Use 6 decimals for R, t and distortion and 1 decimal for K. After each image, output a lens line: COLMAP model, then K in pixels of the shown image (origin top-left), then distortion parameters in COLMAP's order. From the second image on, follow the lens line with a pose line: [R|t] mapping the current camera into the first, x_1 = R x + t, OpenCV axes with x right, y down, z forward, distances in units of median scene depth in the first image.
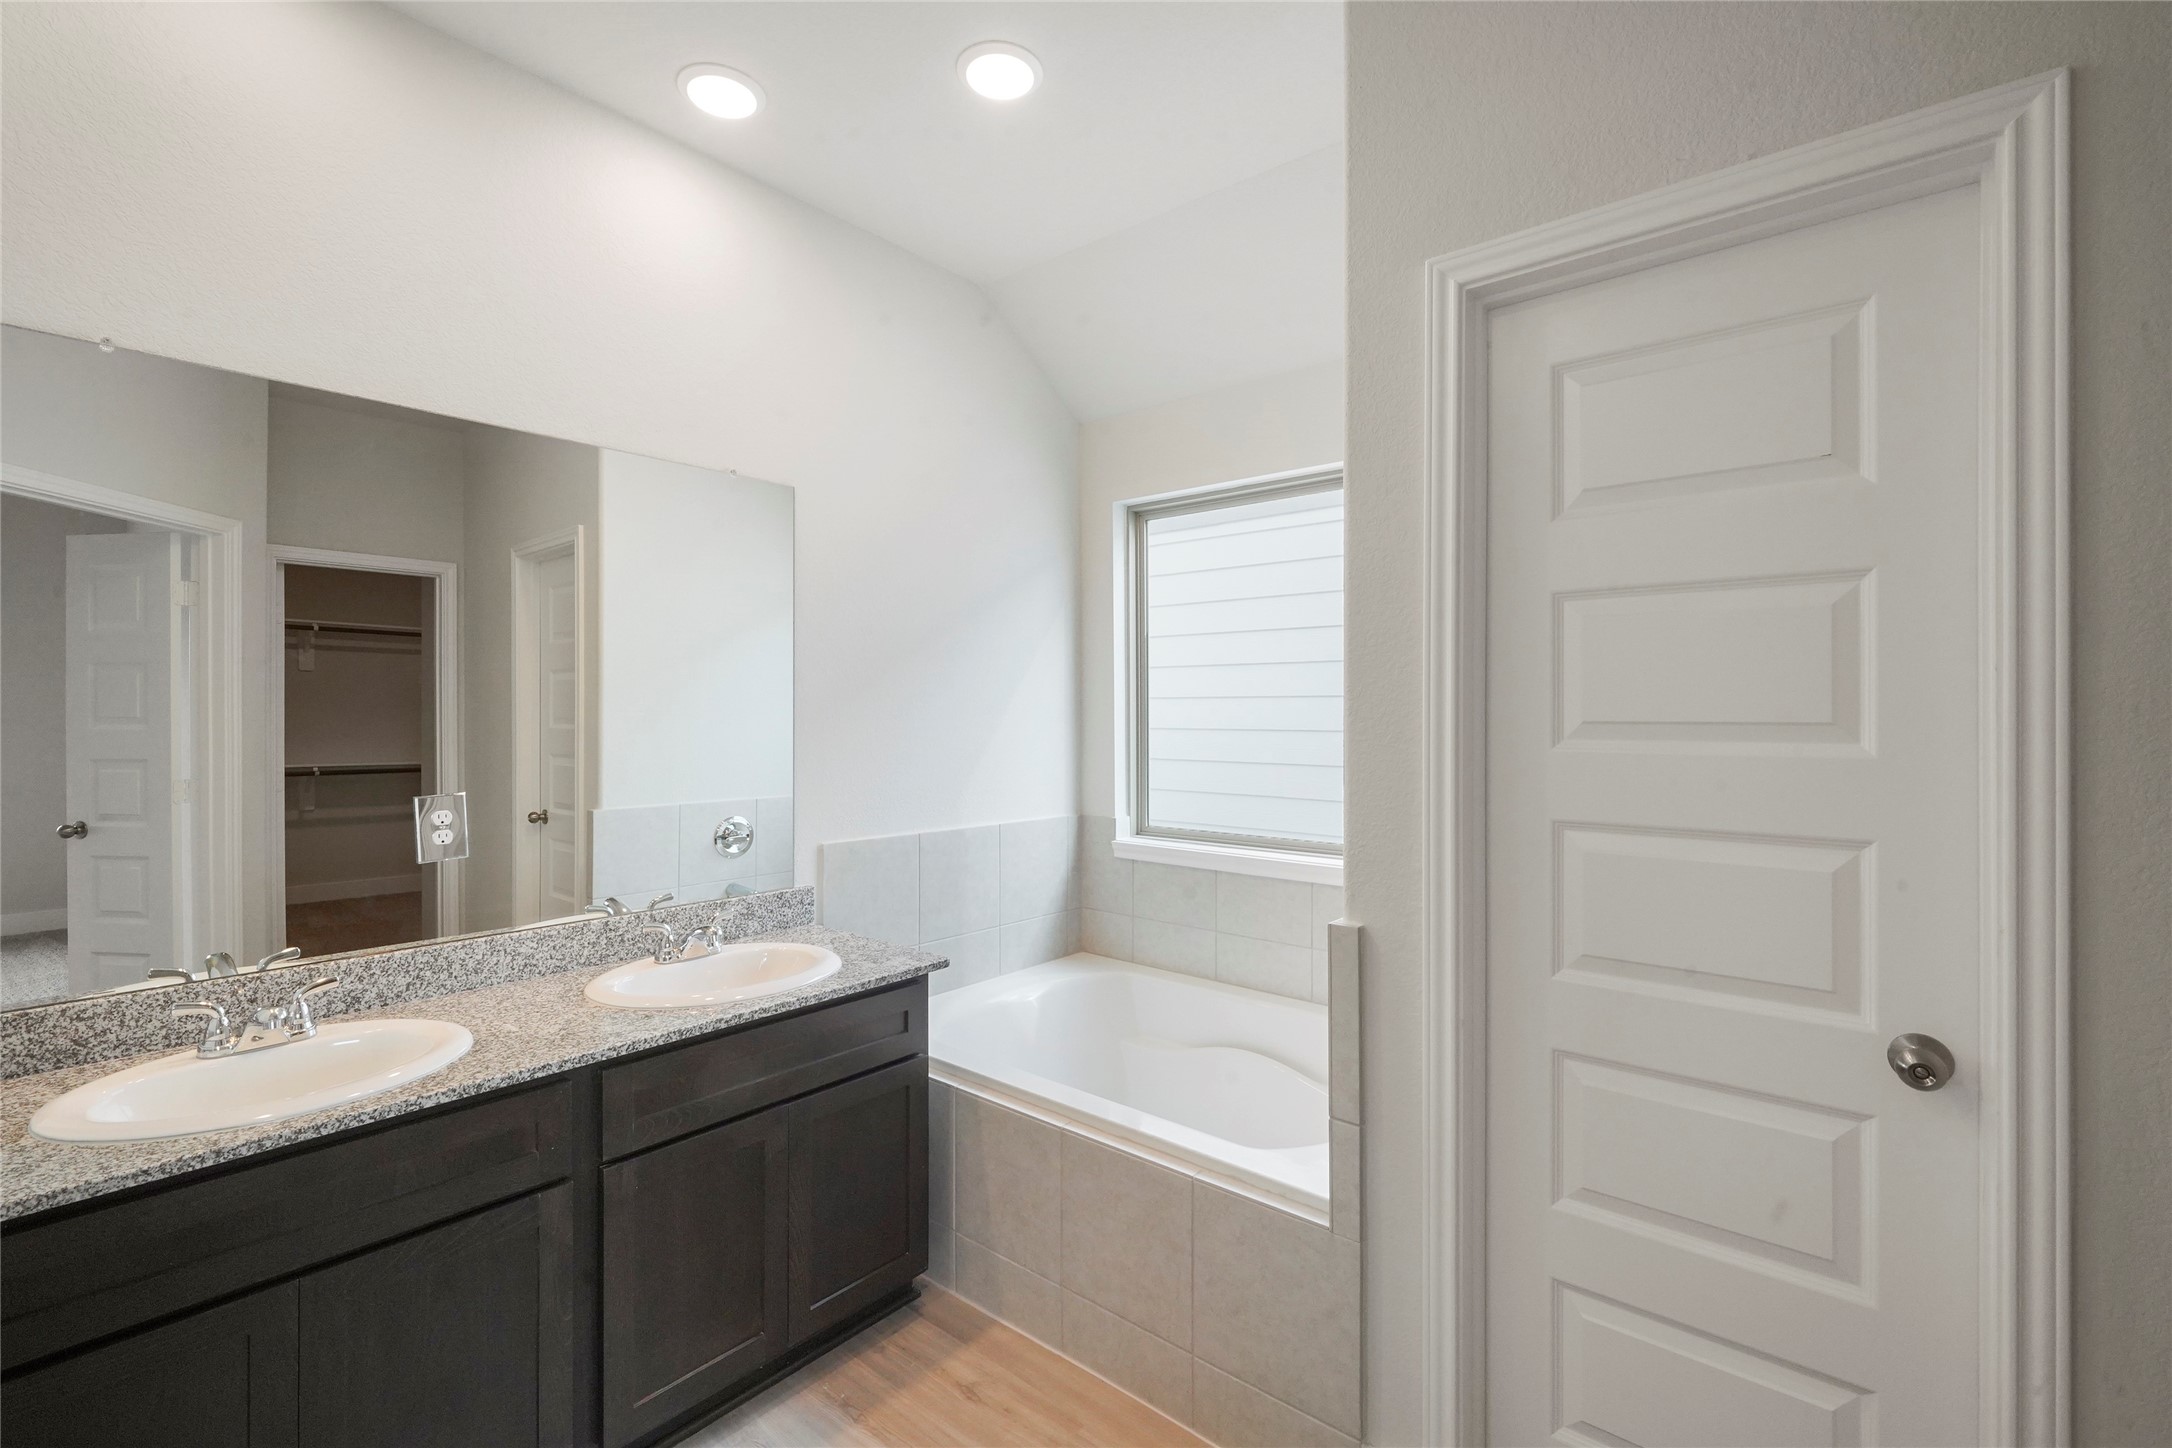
lens RADIAL K [[938.8, 0, 1088.6], [0, 938.8, 718.8], [0, 0, 1]] dist [-0.000118, -0.000076]
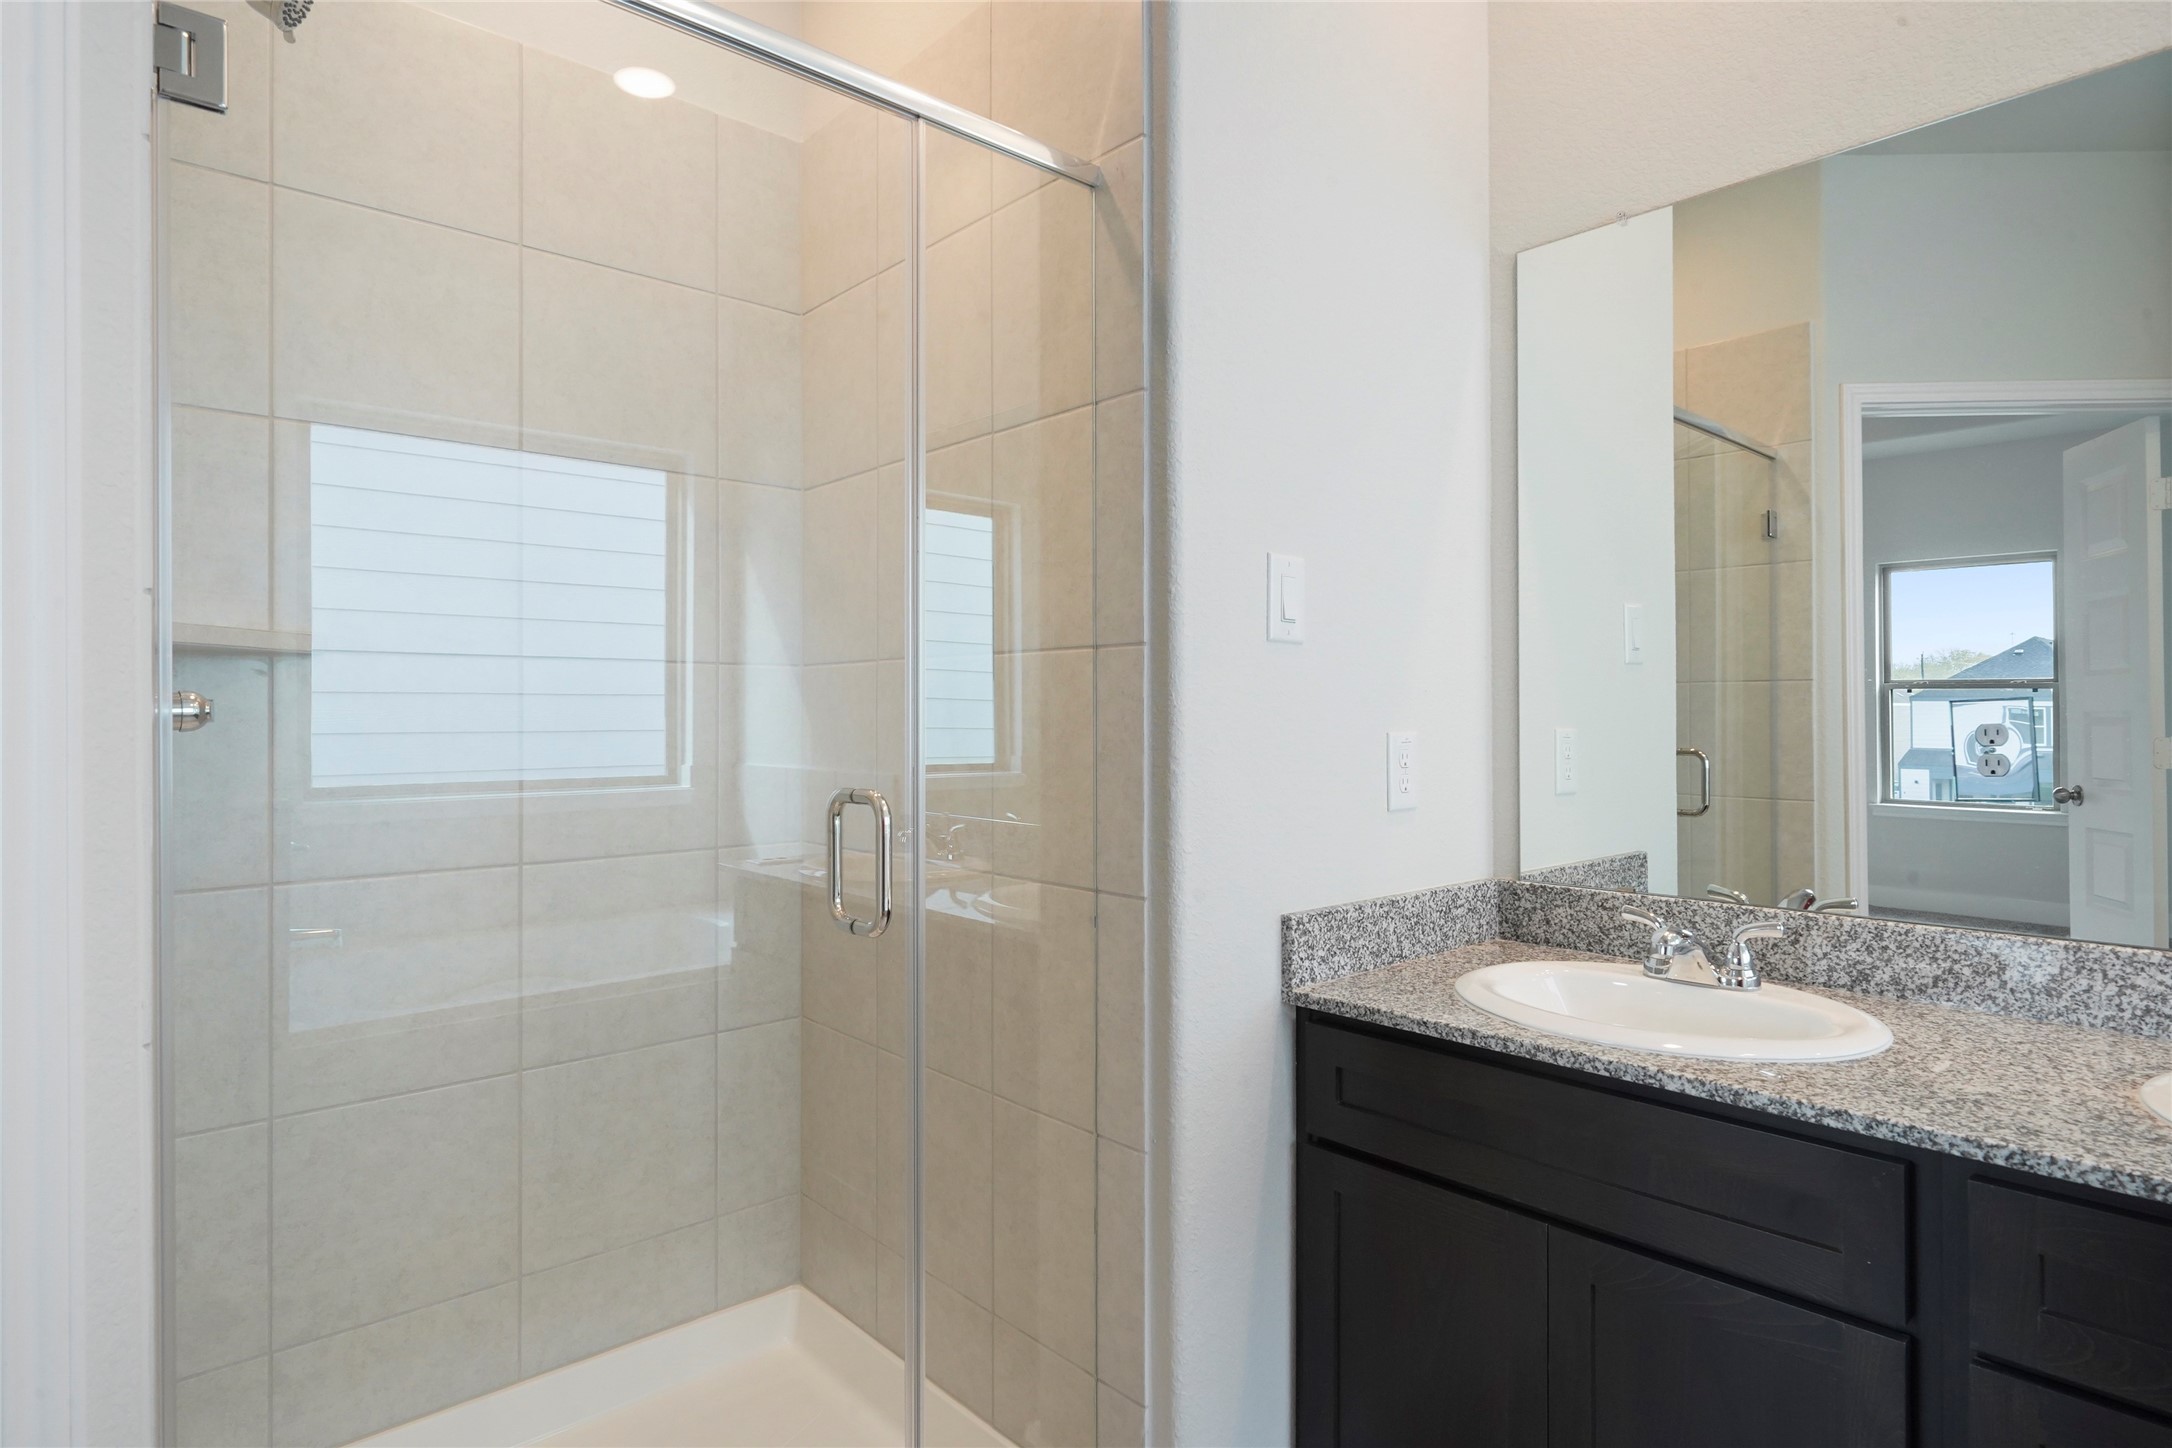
lens RADIAL K [[1169.1, 0, 1088.4], [0, 1169.1, 718.0], [0, 0, 1]] dist [-0.002998, -0.000674]
pose [[-0.128477, 0.002578, -0.991709, 0.191583], [-0.003026, 0.999991, 0.002992, 0.105283], [0.991708, 0.003386, -0.128468, 0.550477]]
